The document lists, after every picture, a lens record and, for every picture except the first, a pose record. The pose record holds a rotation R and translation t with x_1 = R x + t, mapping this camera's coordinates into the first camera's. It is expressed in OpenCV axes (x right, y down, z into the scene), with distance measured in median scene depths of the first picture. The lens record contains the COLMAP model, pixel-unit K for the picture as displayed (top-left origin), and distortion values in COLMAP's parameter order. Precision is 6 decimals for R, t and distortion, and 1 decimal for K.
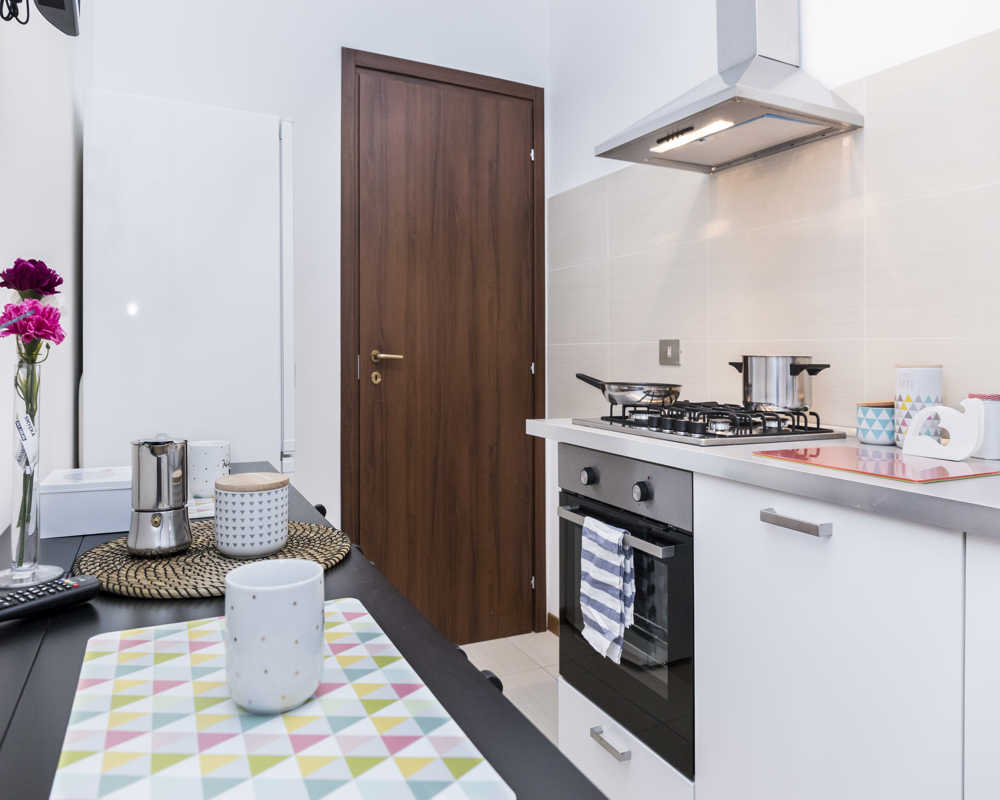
lens RADIAL K [[699.8, 0, 501.7], [0, 699.8, 377.7], [0, 0, 1]] dist [-0.009107, 0.000072]
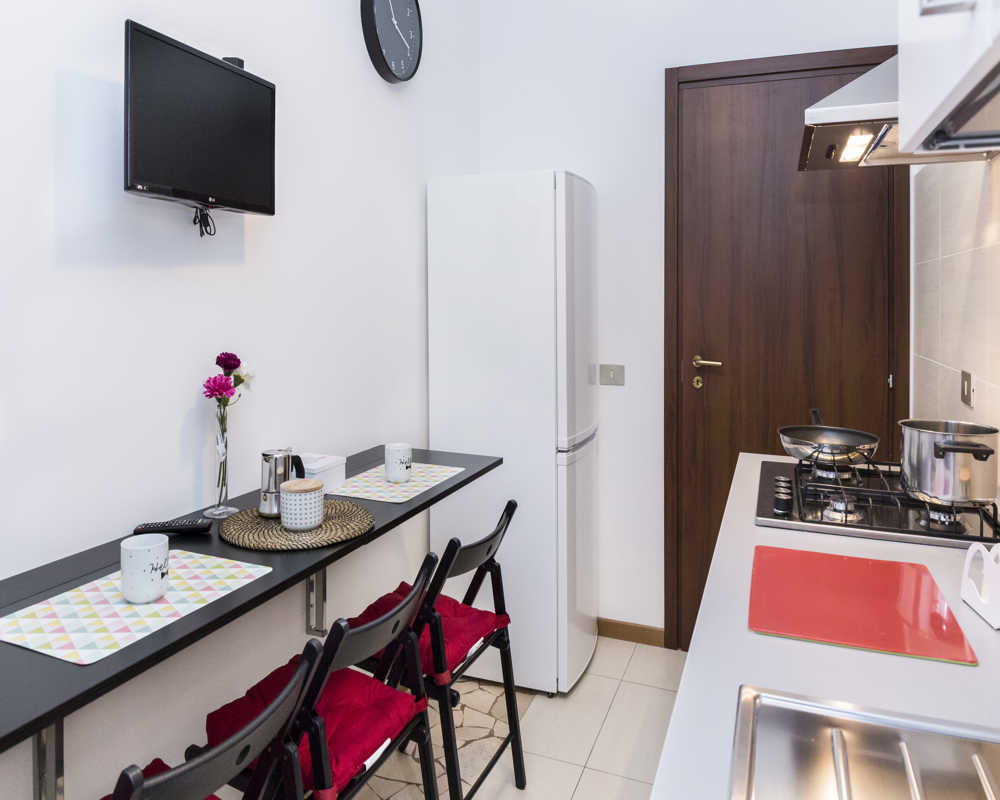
lens RADIAL K [[698.2, 0, 500.0], [0, 698.2, 400.0], [0, 0, 1]] dist [-0.004999, -0.001043]
pose [[0.675823, 0.099568, -0.730307, 0.396134], [-0.024236, 0.993300, 0.112996, -0.086634], [0.736665, -0.058666, 0.673708, 0.077650]]
